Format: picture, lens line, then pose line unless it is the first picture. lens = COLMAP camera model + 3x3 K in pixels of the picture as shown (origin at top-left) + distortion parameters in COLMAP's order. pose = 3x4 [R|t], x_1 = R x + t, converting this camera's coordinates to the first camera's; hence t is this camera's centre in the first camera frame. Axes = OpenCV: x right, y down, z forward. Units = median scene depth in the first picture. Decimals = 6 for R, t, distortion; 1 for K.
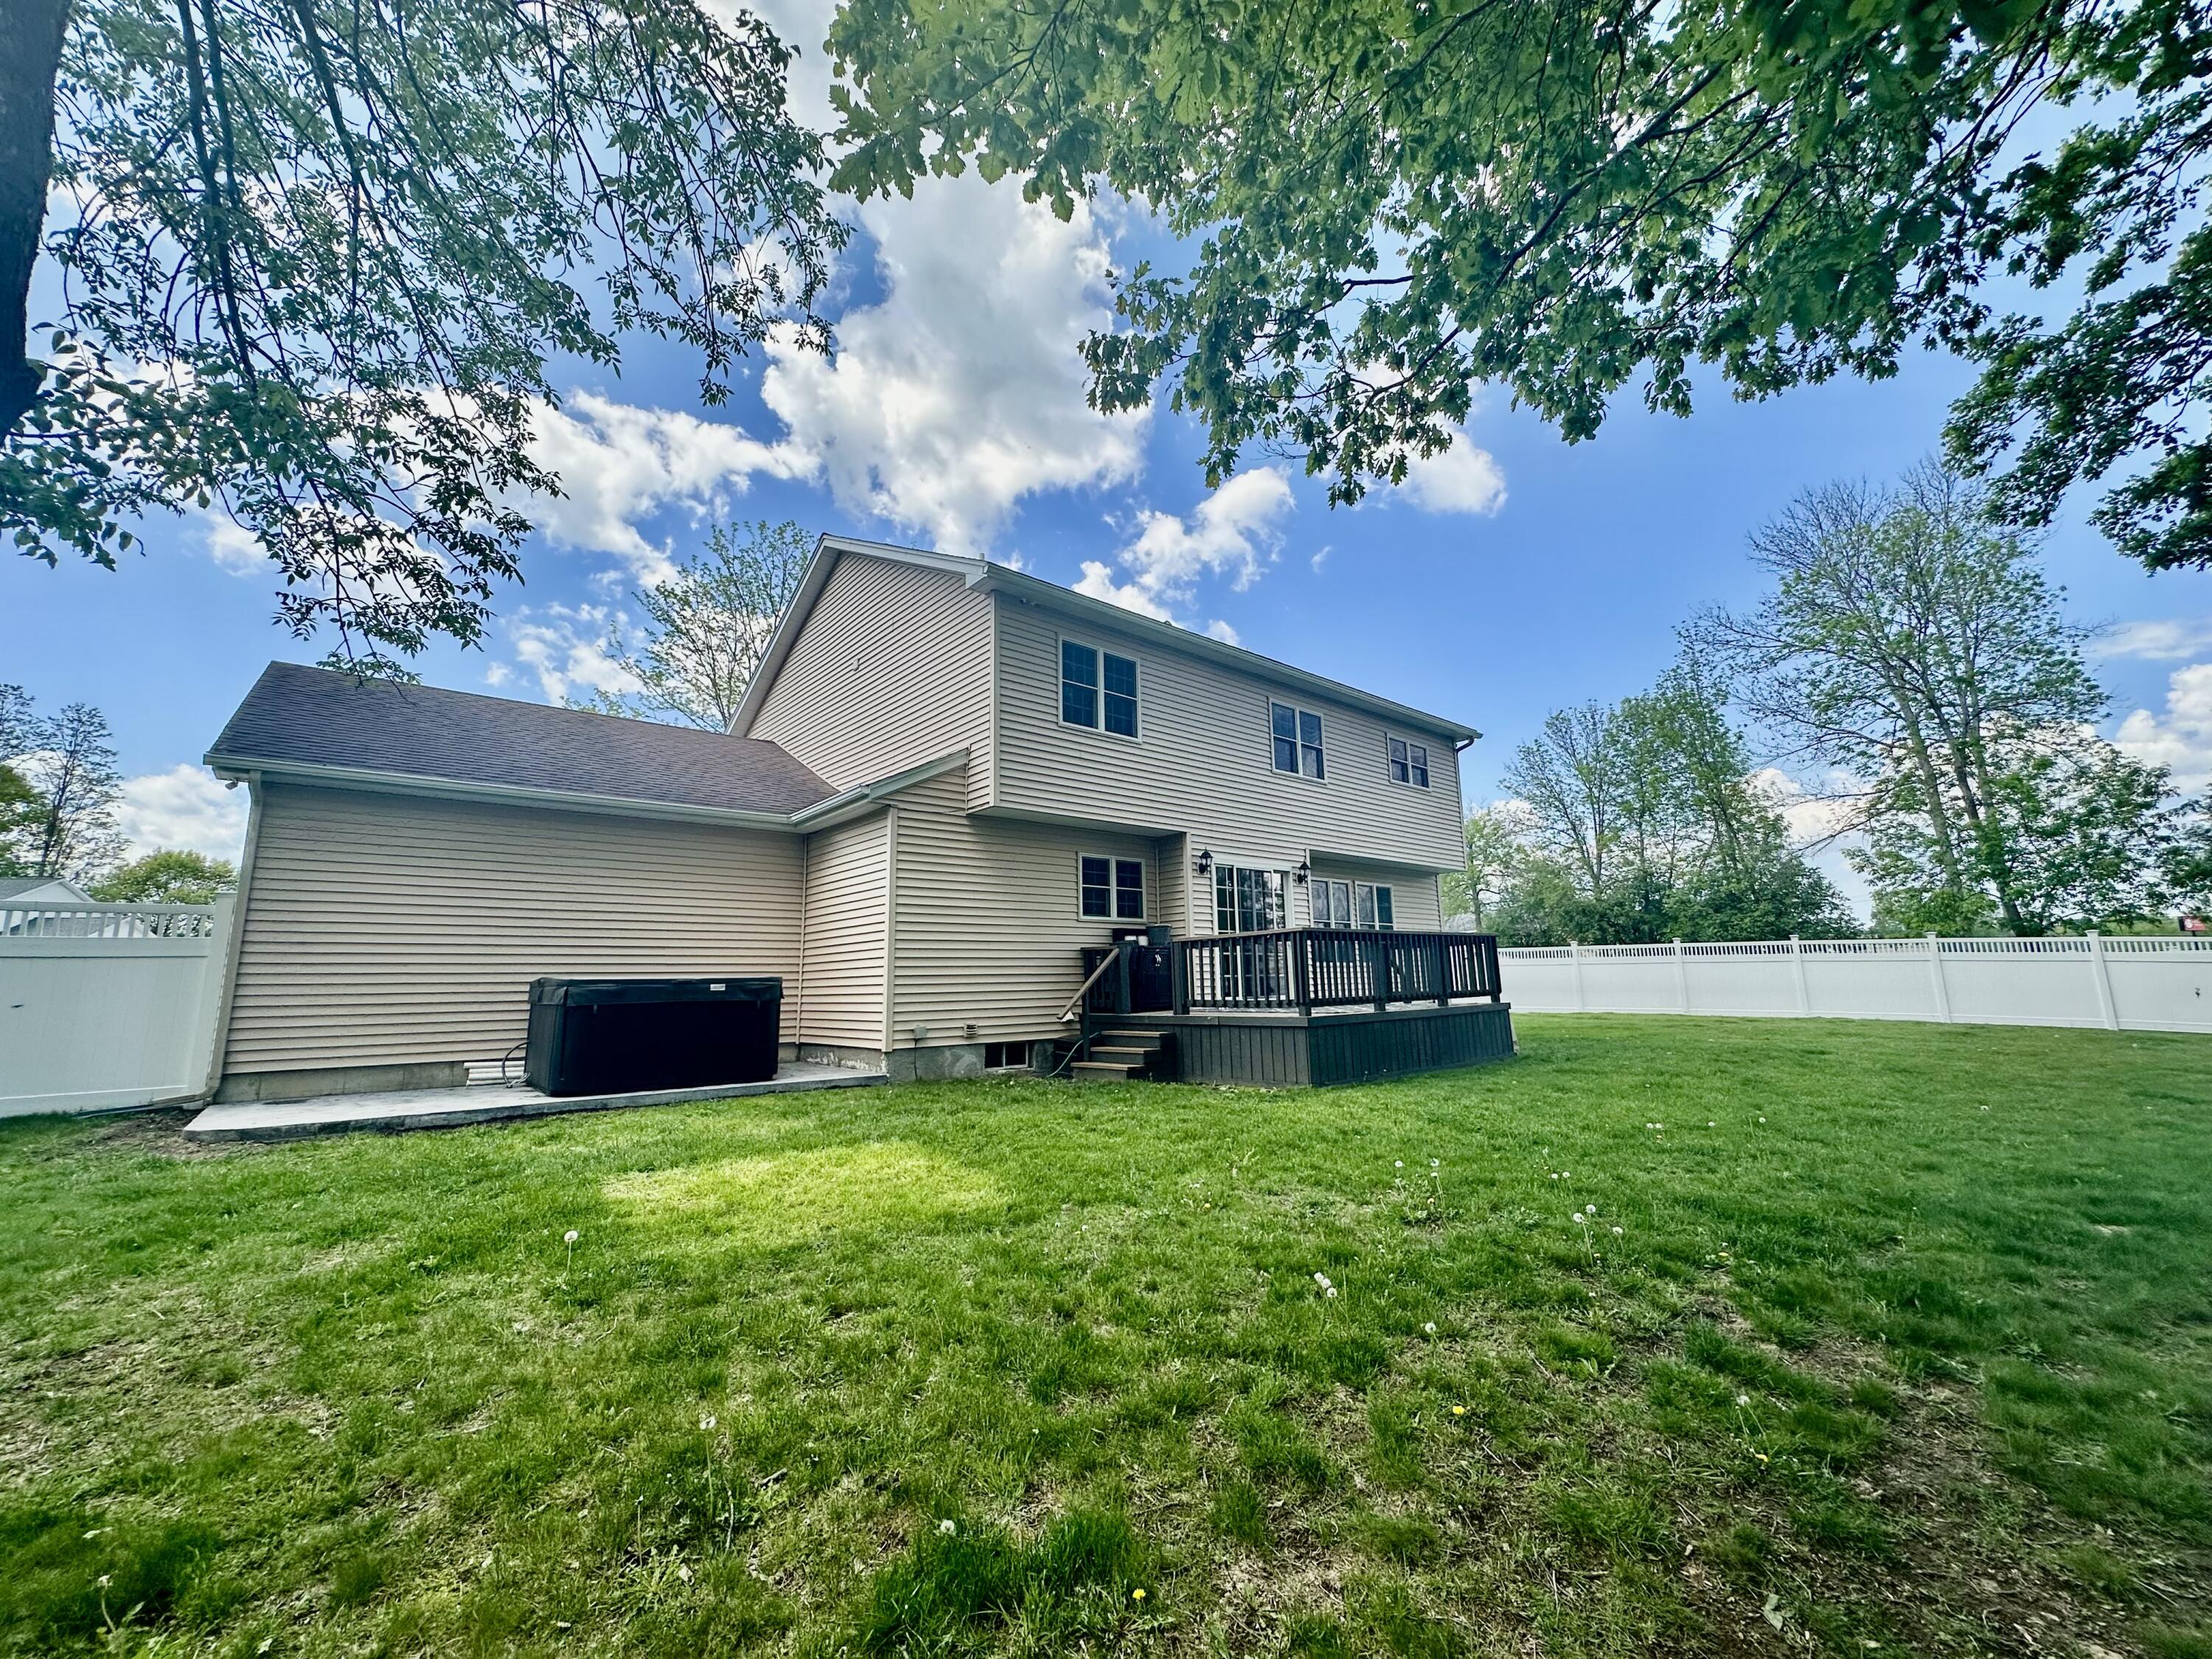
lens RADIAL K [[885.4, 0, 1103.0], [0, 885.4, 832.6], [0, 0, 1]] dist [-0.000511, 0.000259]
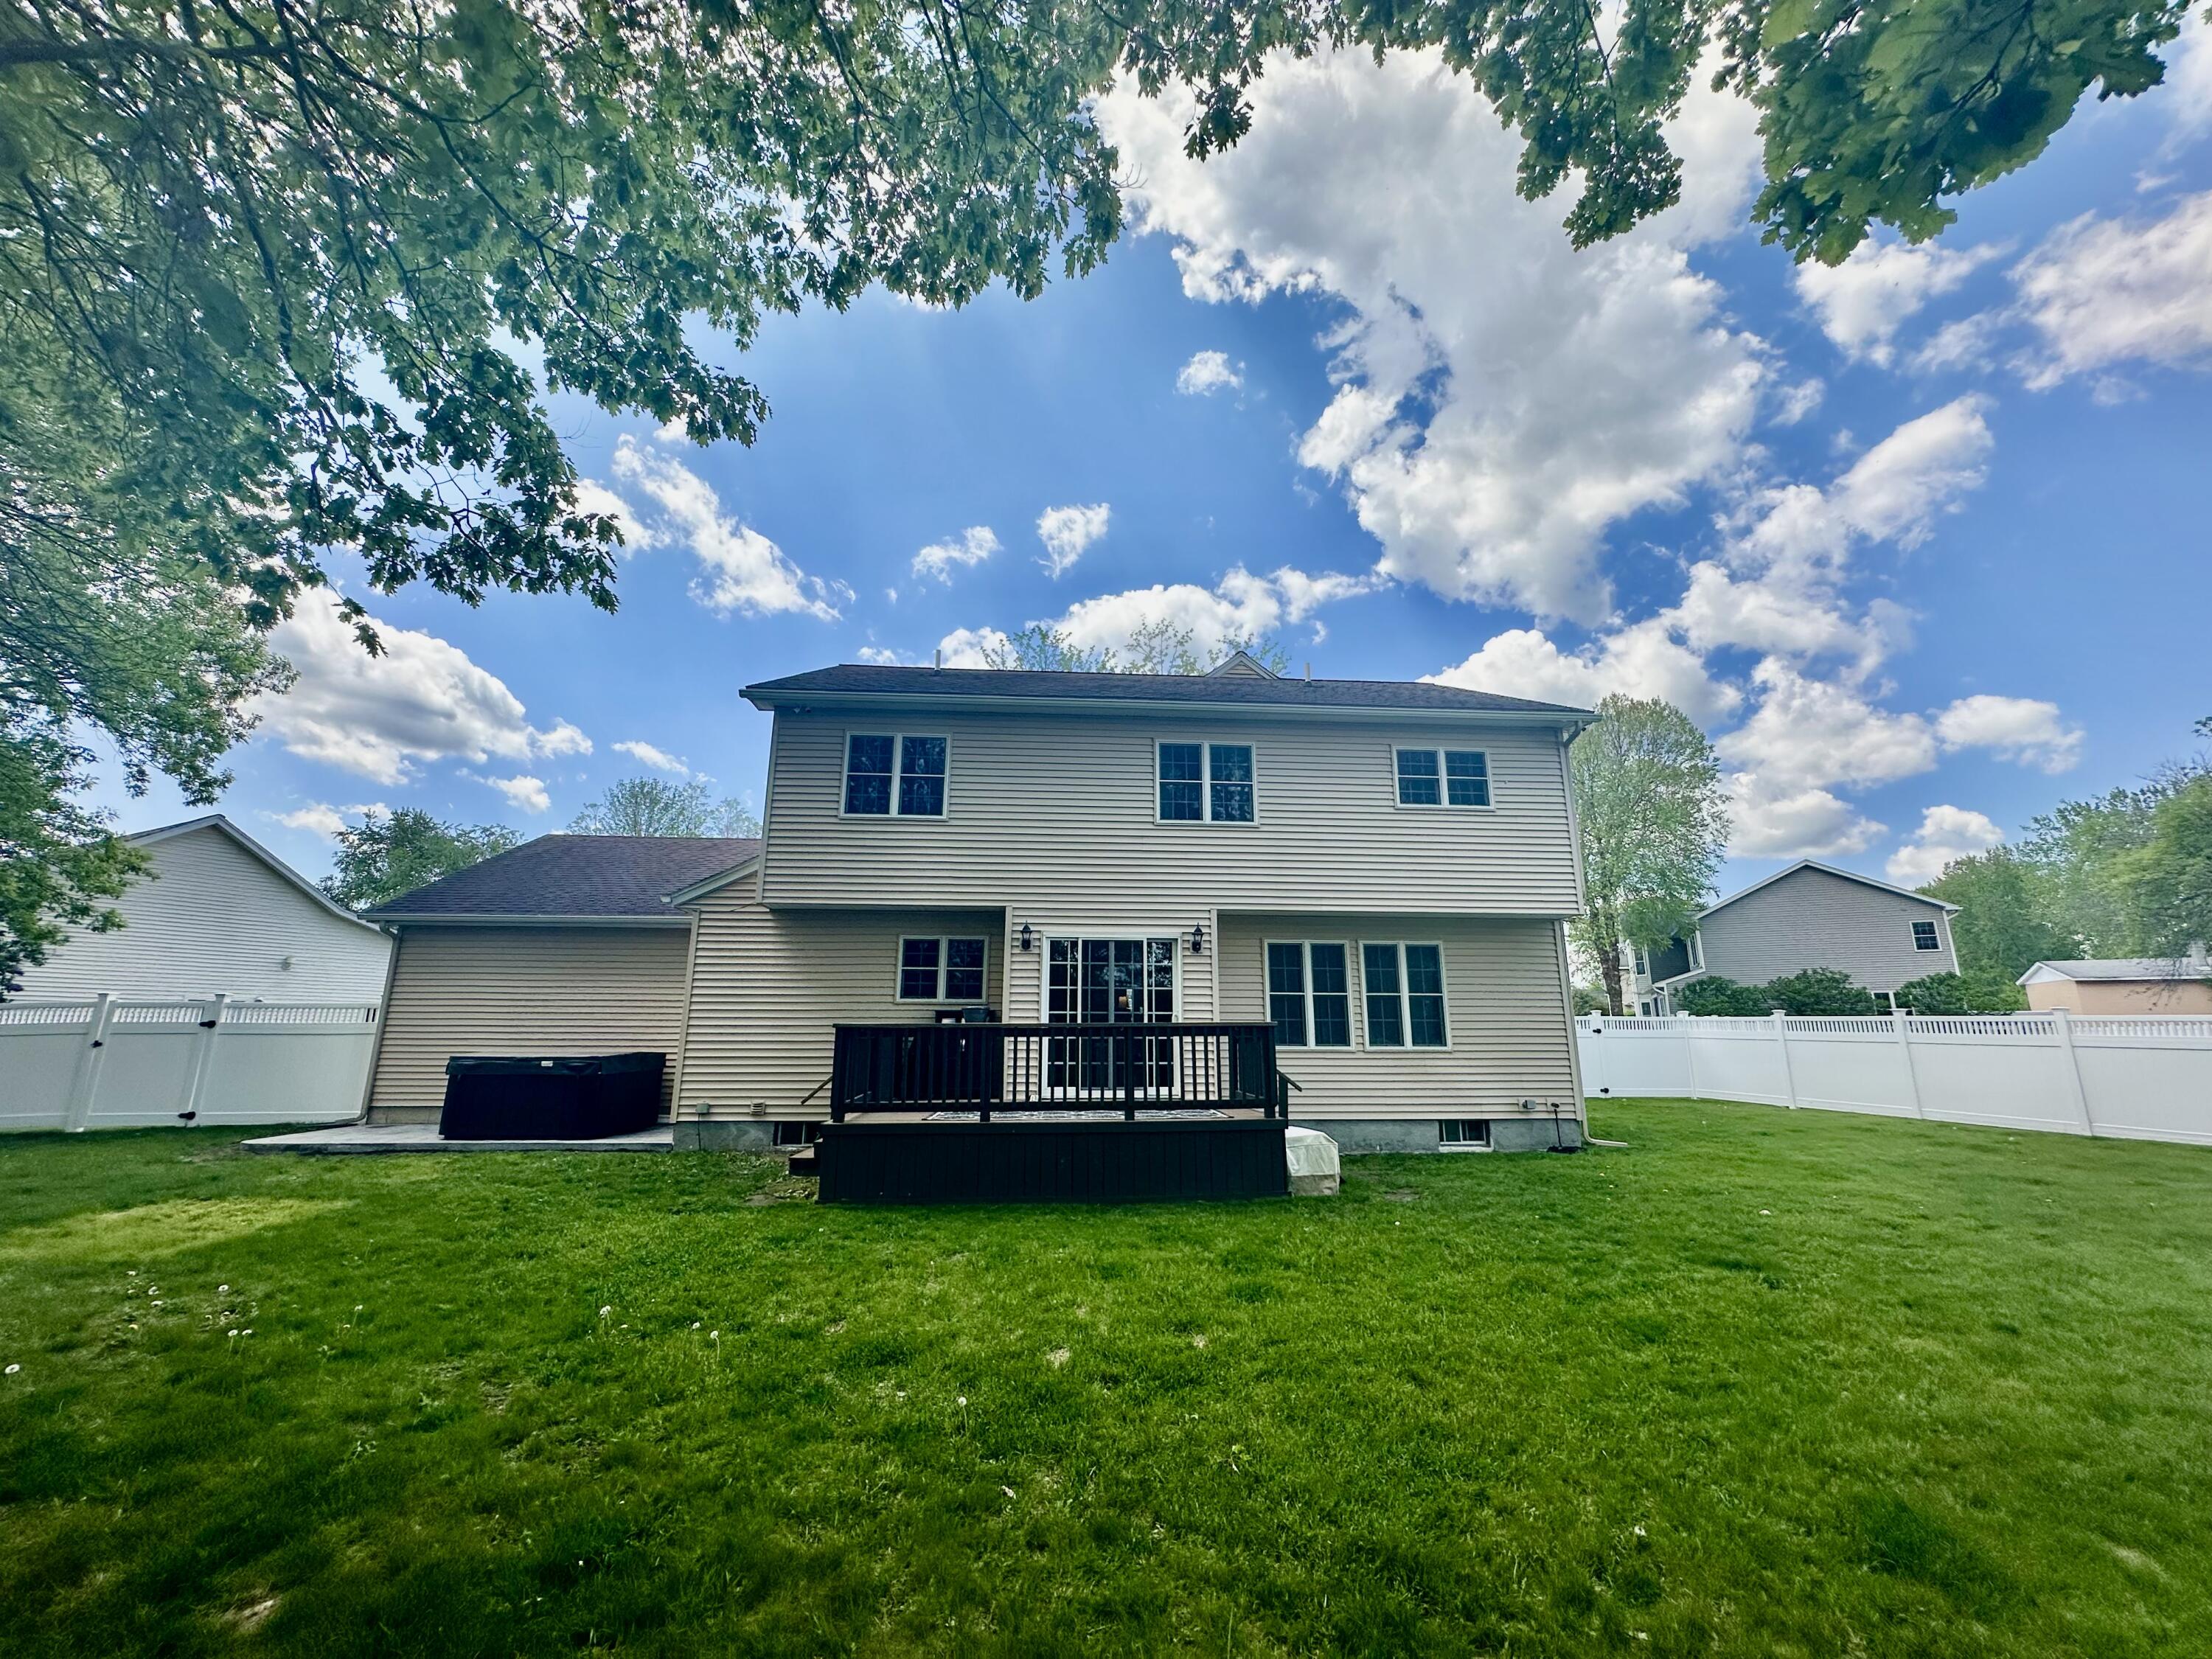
lens RADIAL K [[890.6, 0, 1108.7], [0, 890.6, 824.5], [0, 0, 1]] dist [0.000293, 0.000052]
pose [[0.804798, -0.113749, -0.582547, 0.771955], [0.080973, 0.993330, -0.082092, -0.000569], [0.587999, 0.018897, 0.808641, 0.310463]]
